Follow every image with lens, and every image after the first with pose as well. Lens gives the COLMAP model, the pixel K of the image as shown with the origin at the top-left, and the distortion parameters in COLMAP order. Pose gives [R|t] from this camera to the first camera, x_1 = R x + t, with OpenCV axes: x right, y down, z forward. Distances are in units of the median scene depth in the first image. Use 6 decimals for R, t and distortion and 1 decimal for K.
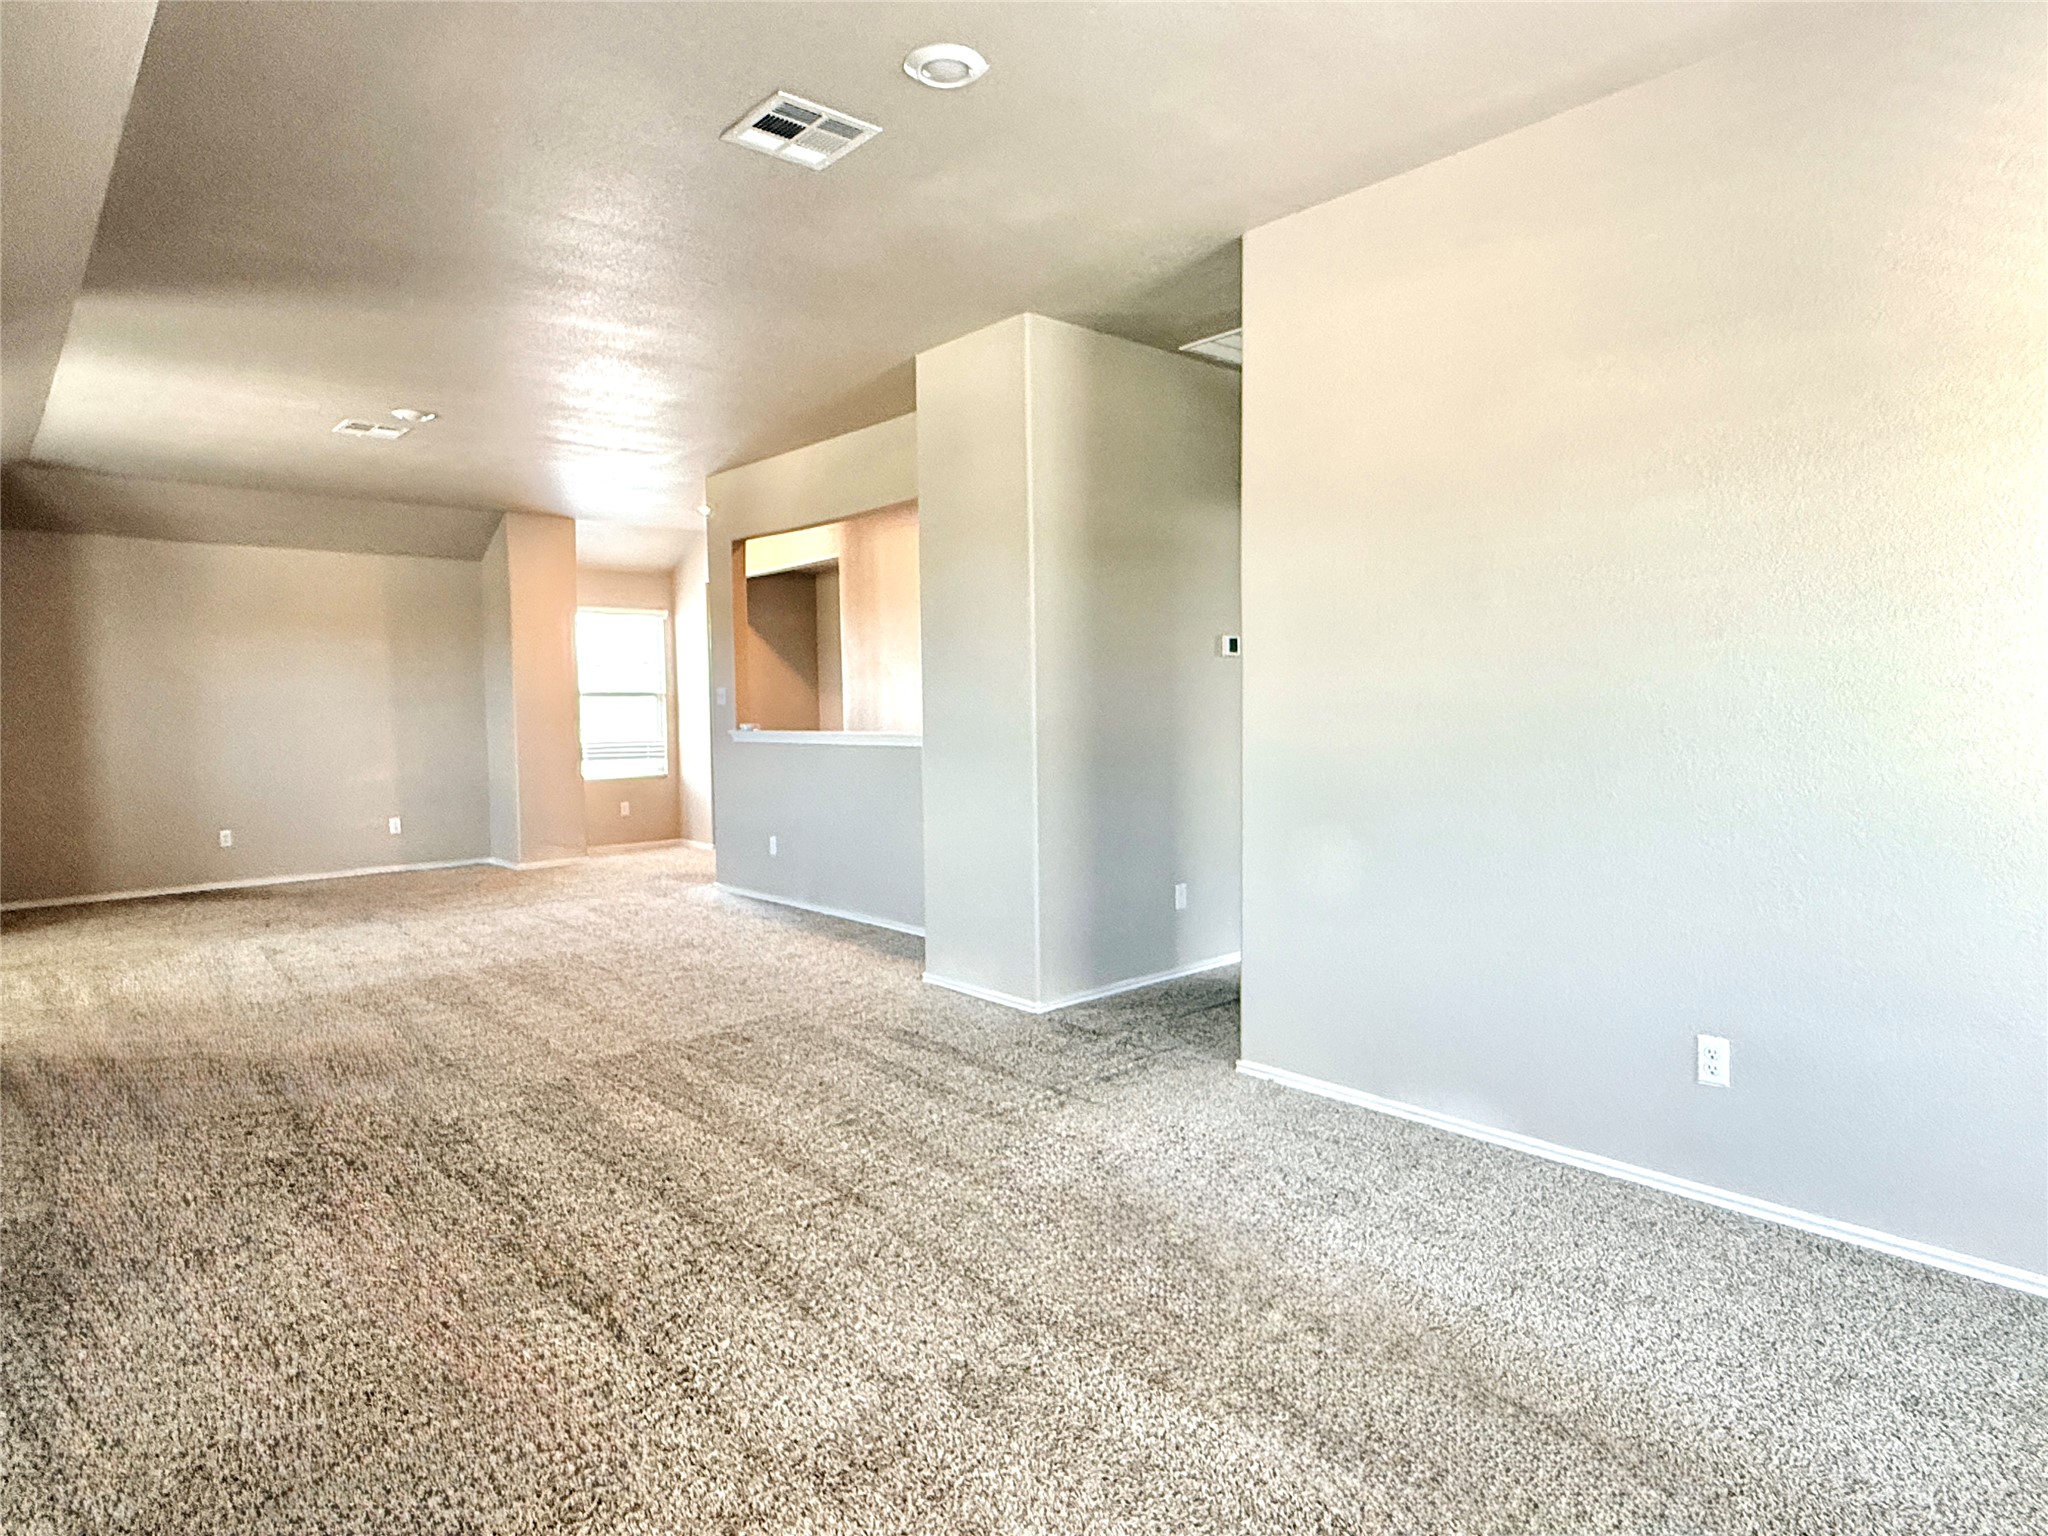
lens RADIAL K [[1173.6, 0, 1025.0], [0, 1173.6, 764.6], [0, 0, 1]] dist [0.004061, -0.000410]
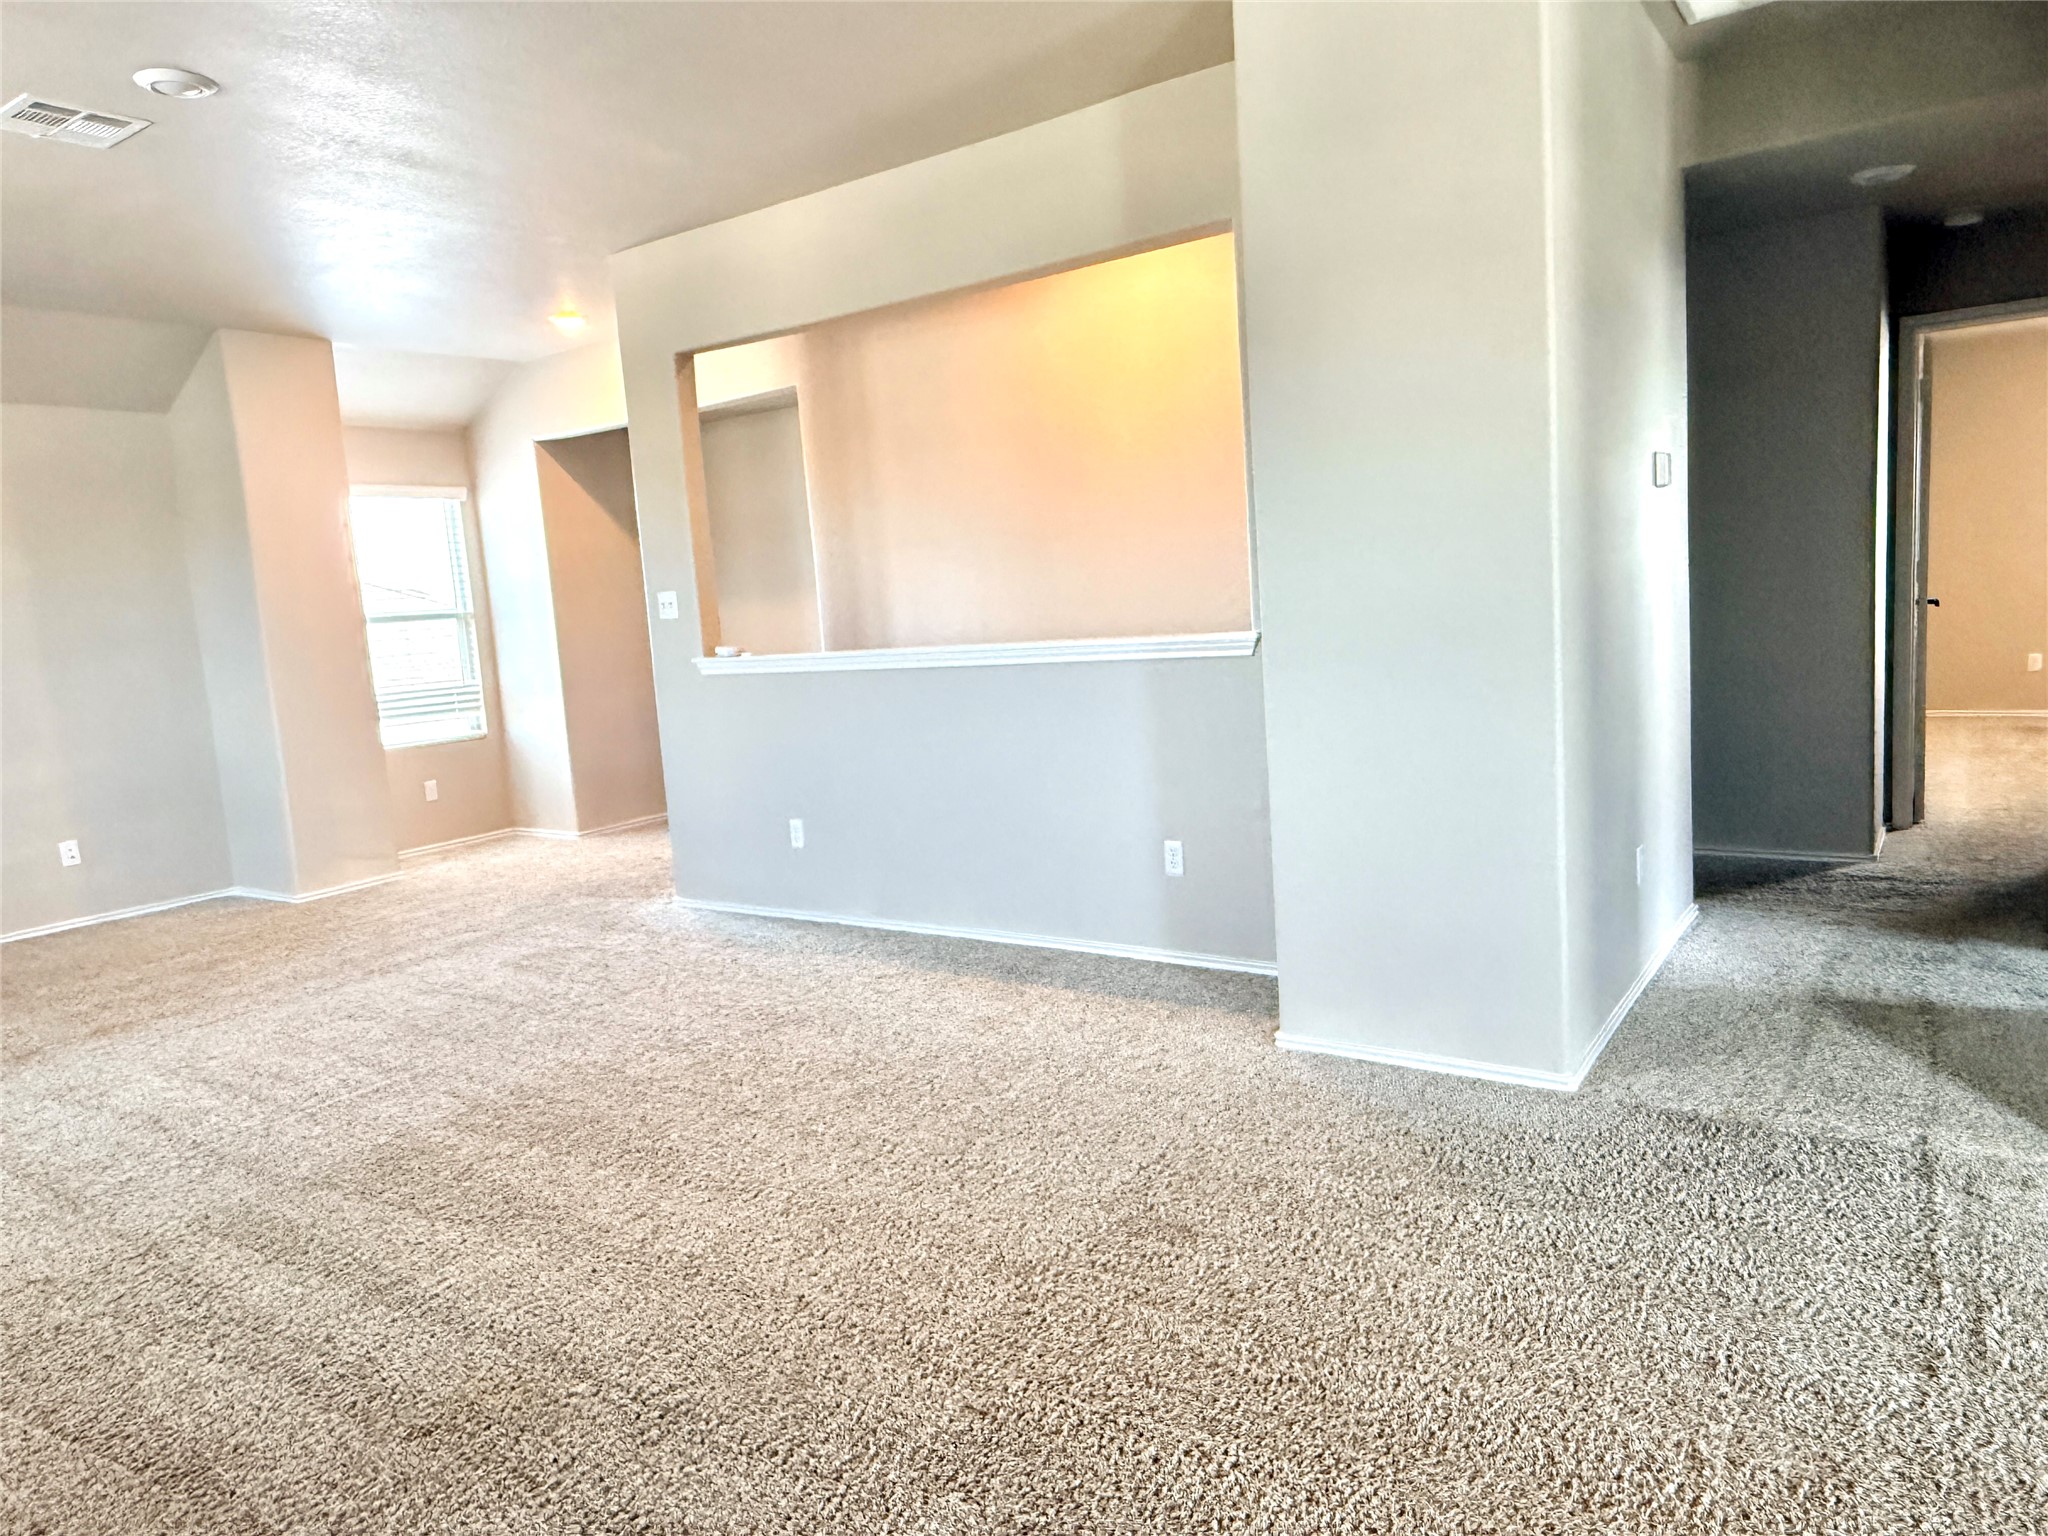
lens RADIAL K [[1323.2, 0, 1024.2], [0, 1323.2, 765.8], [0, 0, 1]] dist [-0.001621, -0.004056]
pose [[0.970394, -0.084882, 0.226121, -0.211583], [0.068973, 0.994614, 0.077366, -0.012669], [-0.231470, -0.059479, 0.971022, 0.224680]]
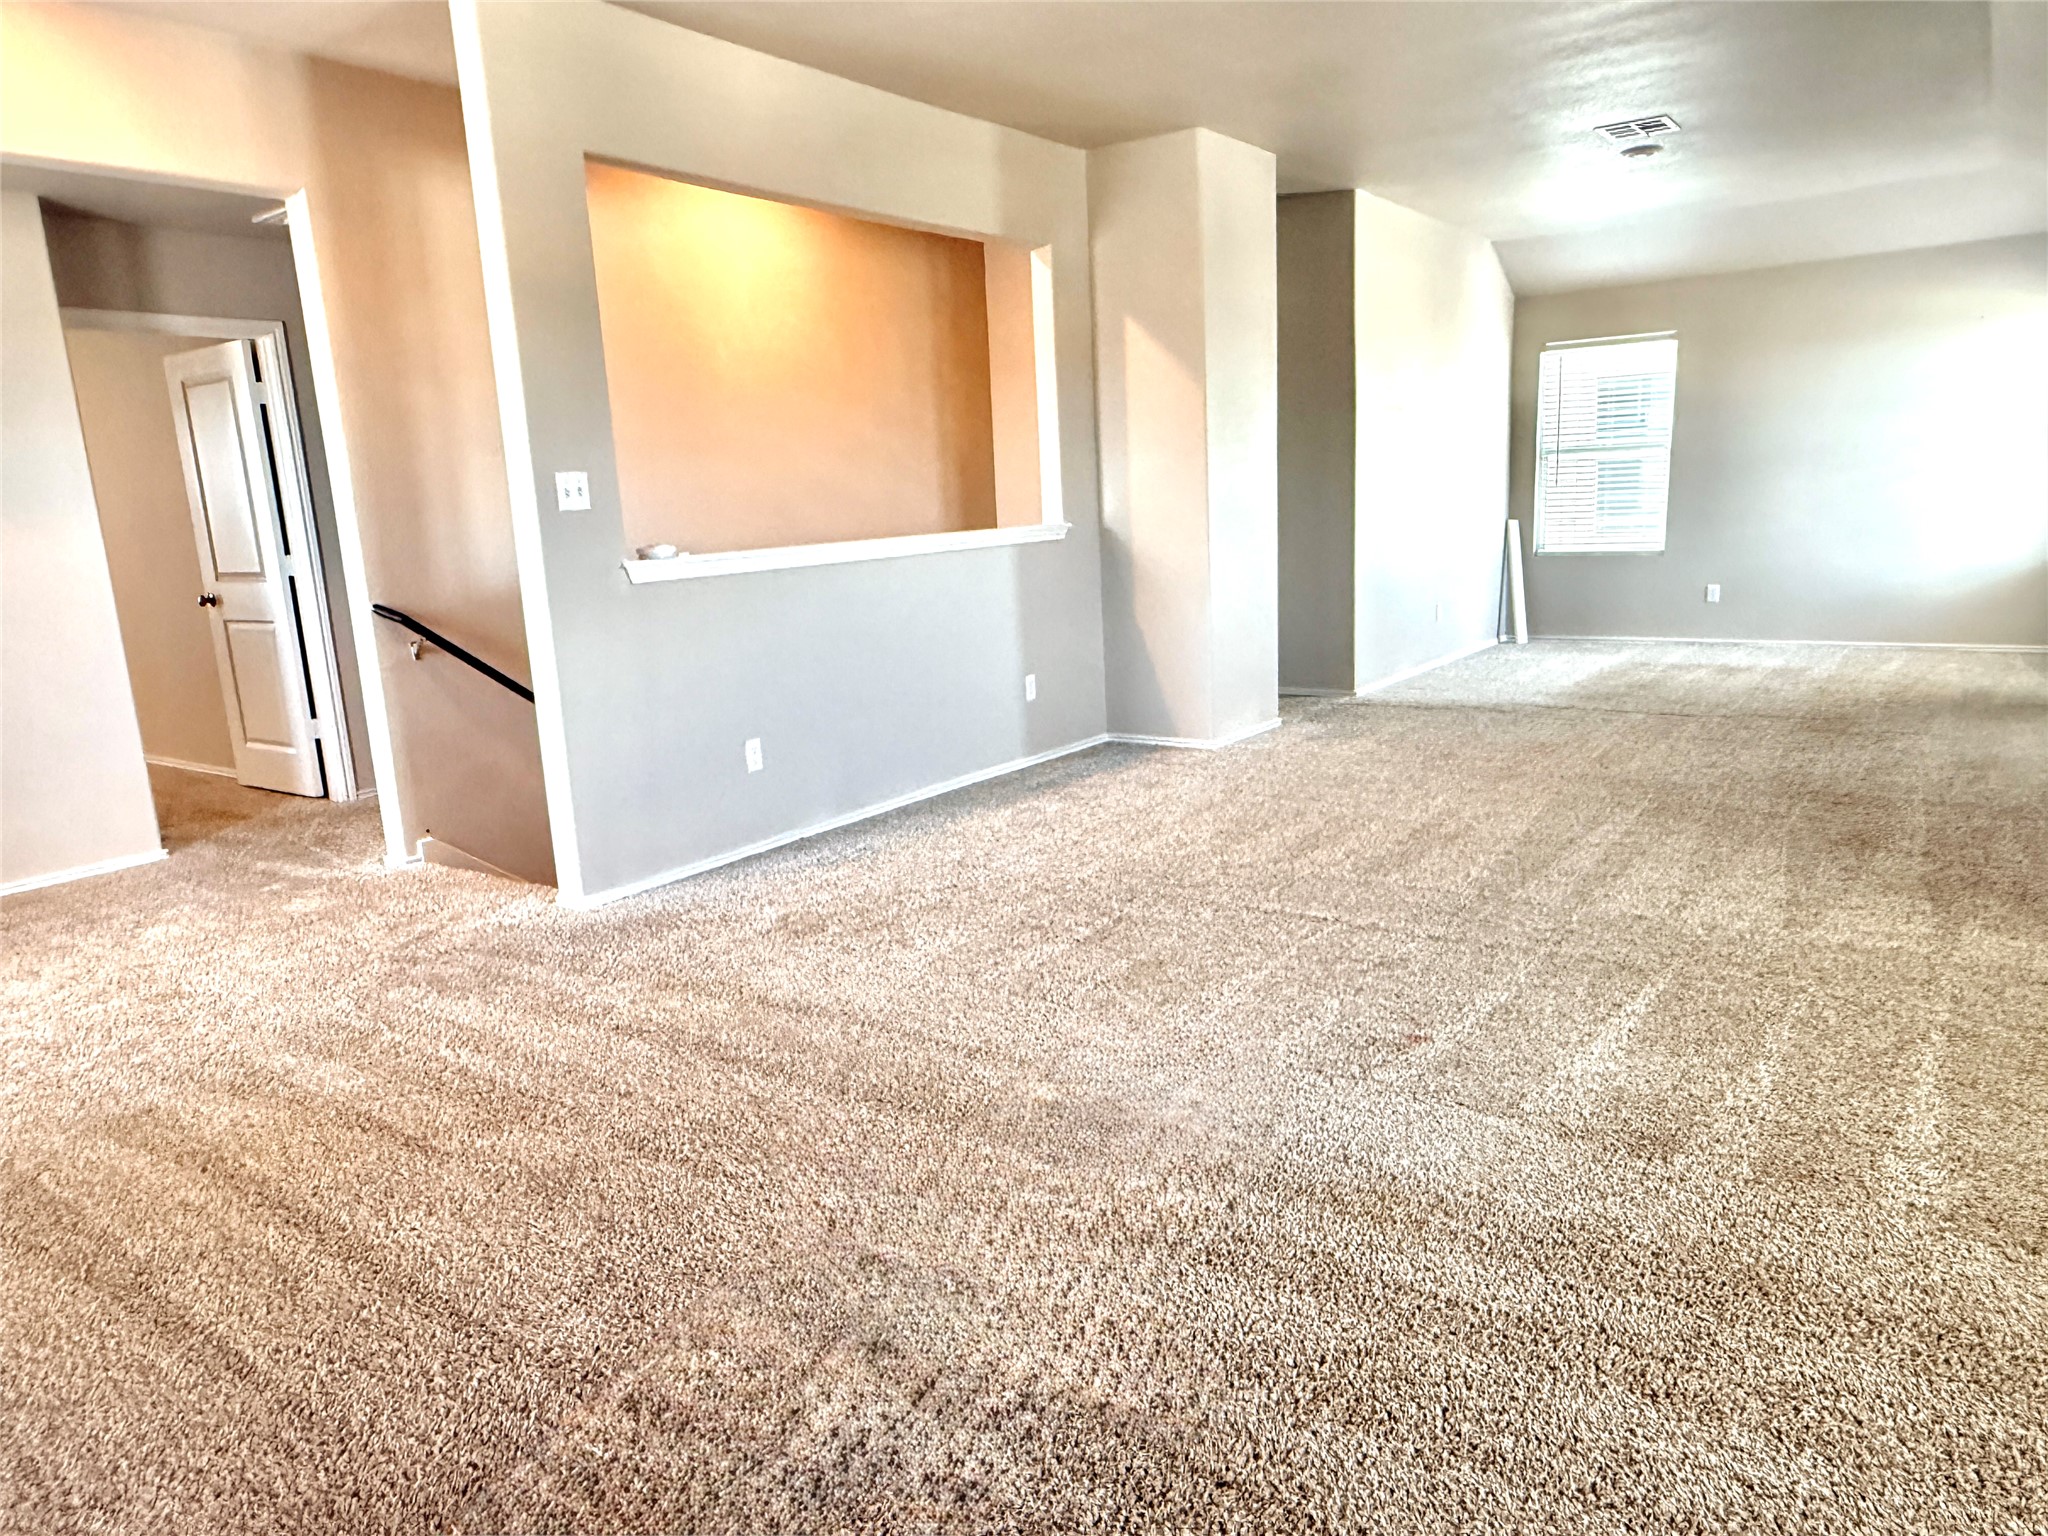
lens RADIAL K [[1323.2, 0, 1021.8], [0, 1323.2, 777.8], [0, 0, 1]] dist [-0.001621, -0.004056]
pose [[-0.212618, -0.174455, 0.961436, -0.718857], [0.107144, 0.973838, 0.200399, -0.029853], [-0.971243, 0.145620, -0.188364, 0.827251]]
